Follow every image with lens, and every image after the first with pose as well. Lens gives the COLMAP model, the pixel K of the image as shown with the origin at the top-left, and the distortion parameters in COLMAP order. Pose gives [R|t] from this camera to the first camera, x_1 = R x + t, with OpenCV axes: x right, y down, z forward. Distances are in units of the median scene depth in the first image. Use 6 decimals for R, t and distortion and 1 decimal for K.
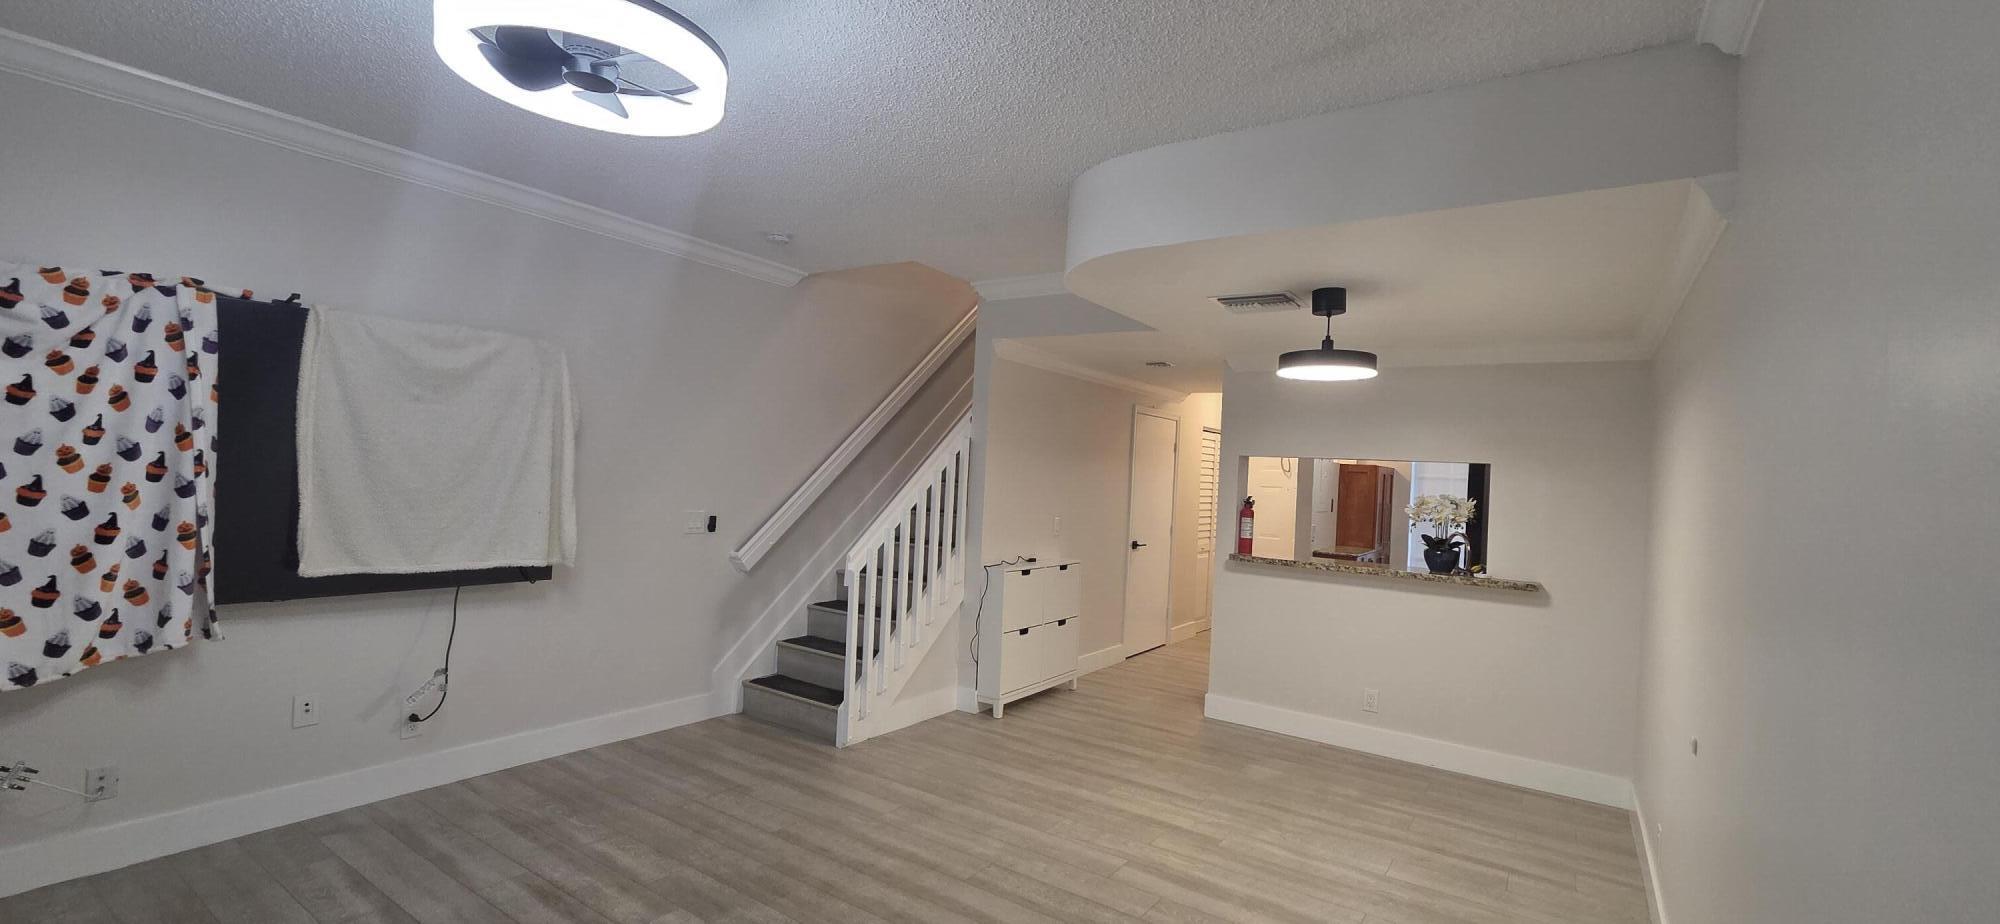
lens RADIAL K [[826.5, 0, 1020.3], [0, 826.5, 474.8], [0, 0, 1]] dist [0.006150, -0.001944]
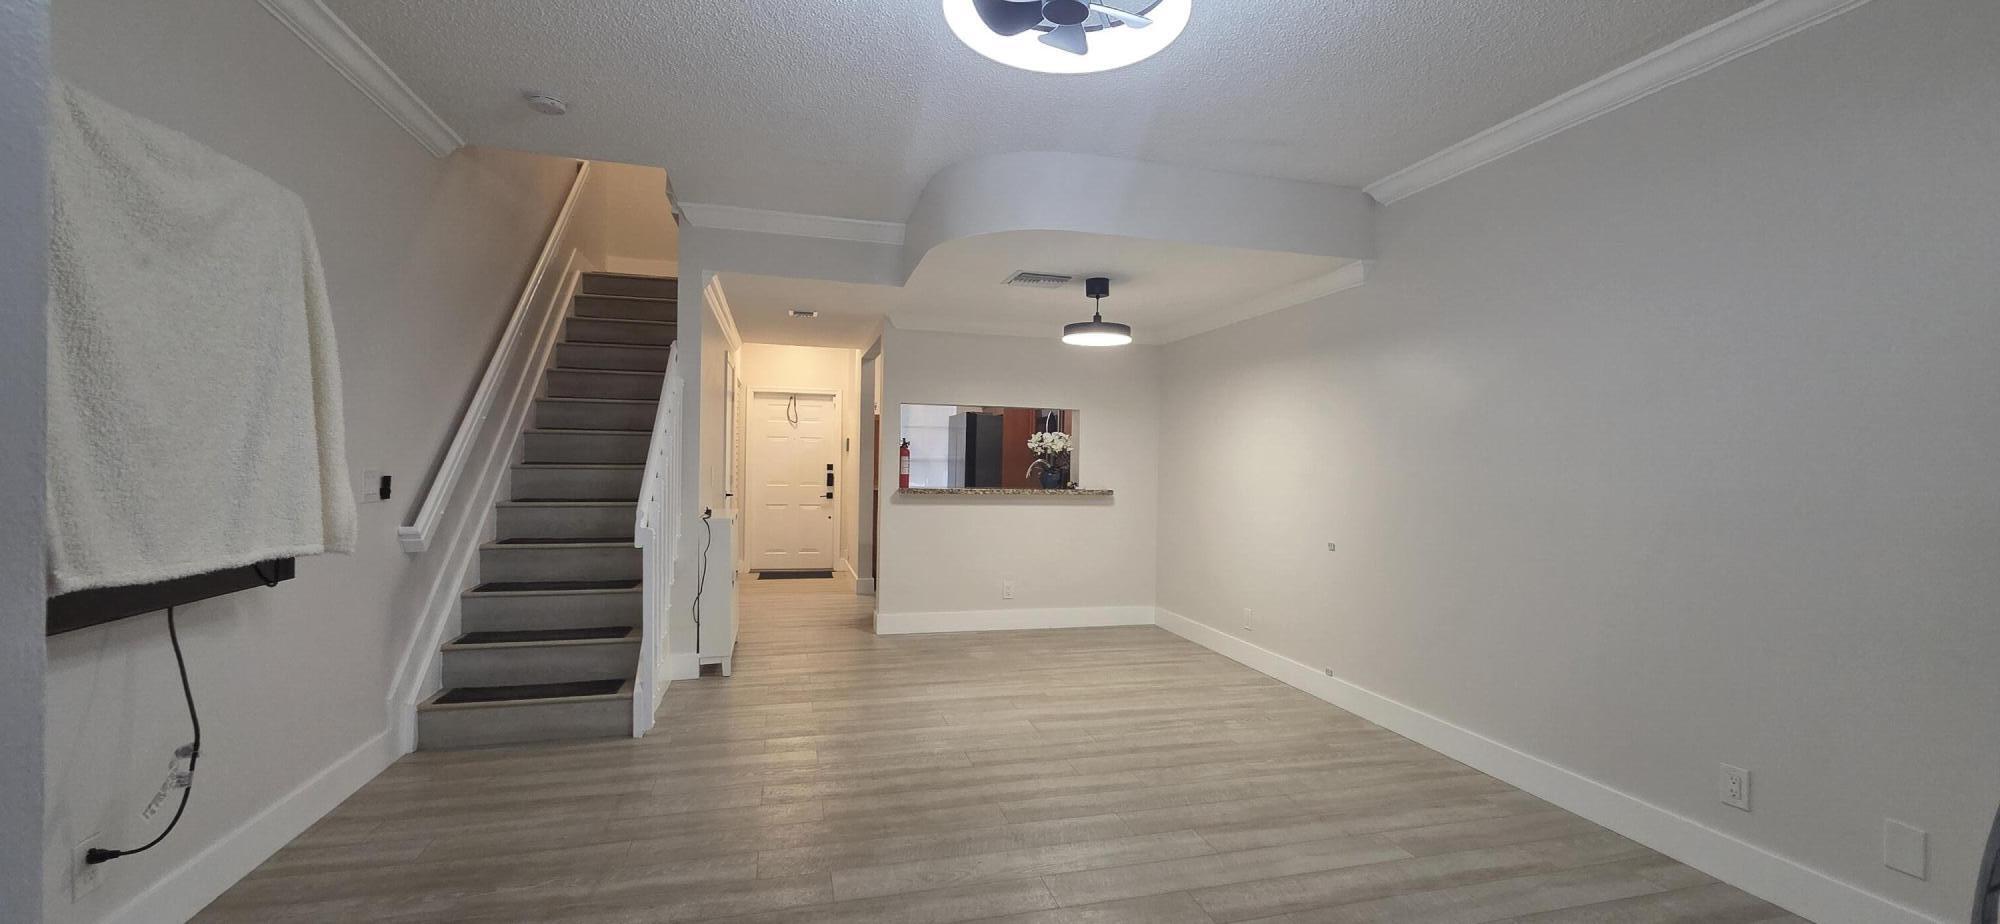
lens RADIAL K [[826.5, 0, 1023.8], [0, 826.5, 478.4], [0, 0, 1]] dist [0.006150, -0.001944]
pose [[0.637685, -0.054041, 0.768399, -0.702999], [0.013492, 0.998167, 0.059003, 0.022937], [-0.770179, -0.027259, 0.637245, 0.186587]]
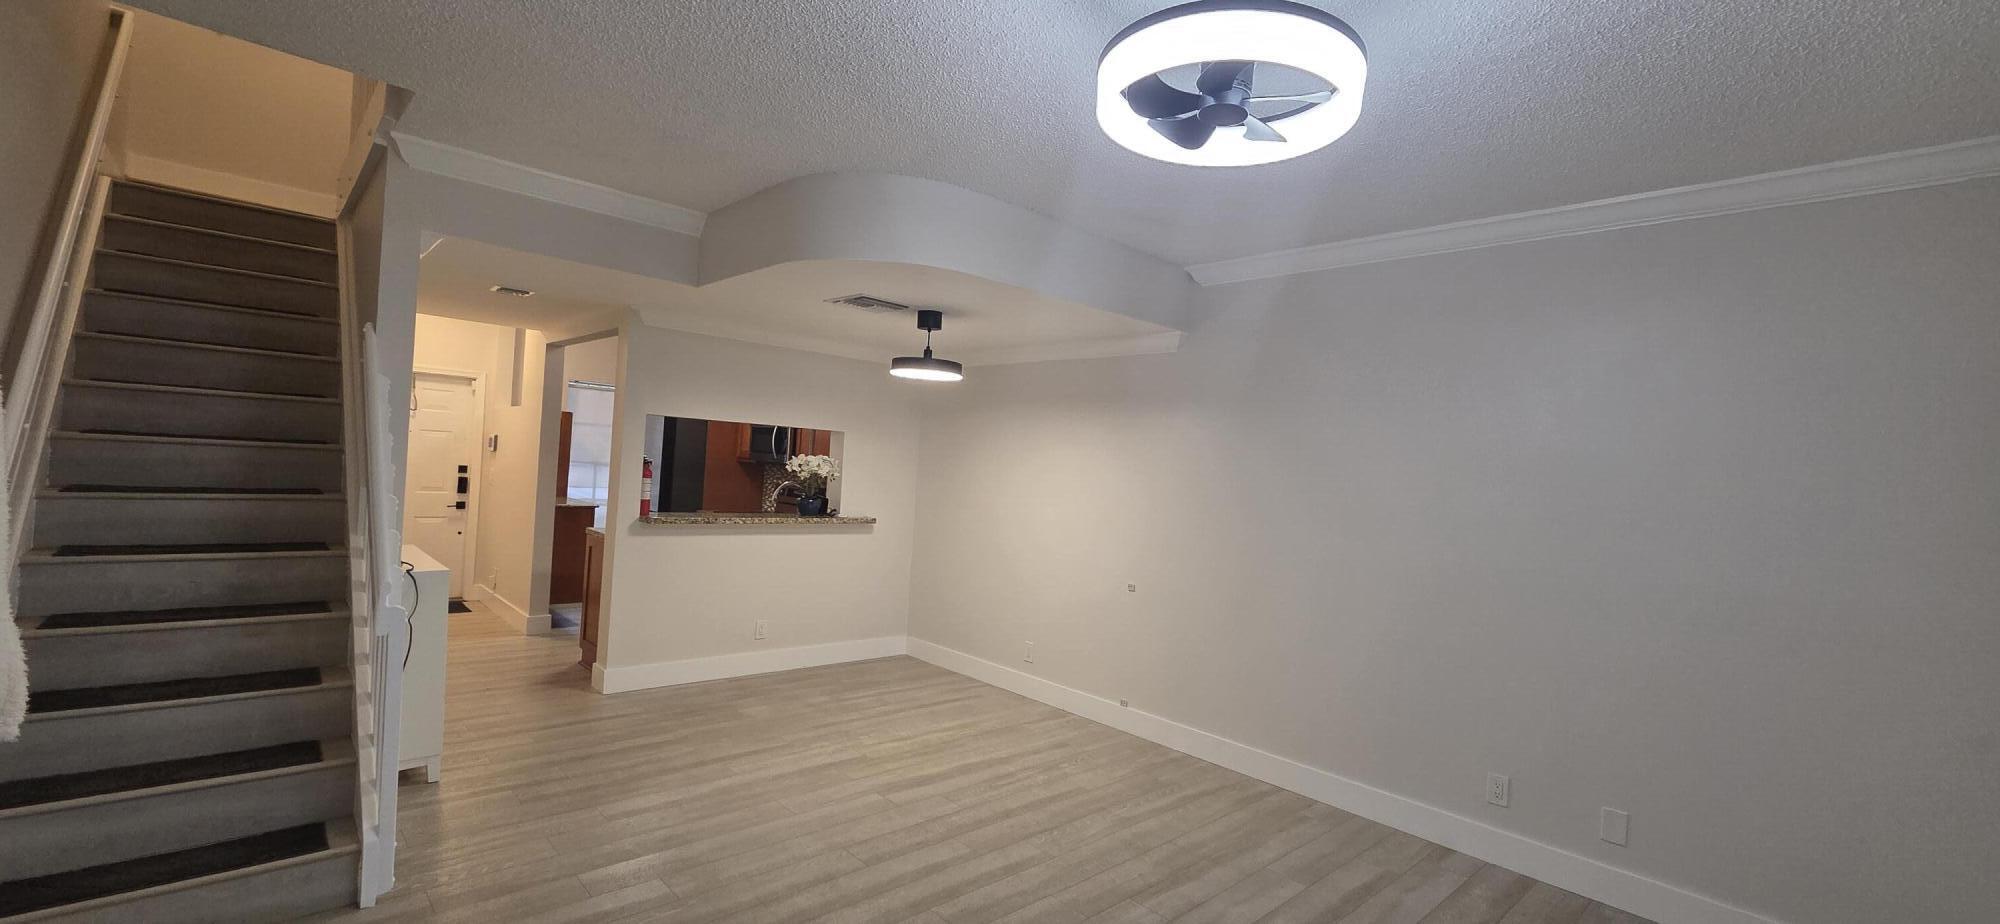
lens RADIAL K [[826.5, 0, 1026.5], [0, 826.5, 479.2], [0, 0, 1]] dist [0.006150, -0.001944]
pose [[0.208765, -0.051455, 0.976611, -0.797203], [-0.054546, 0.996448, 0.064161, -0.045889], [-0.976444, -0.066665, 0.205216, 0.507402]]
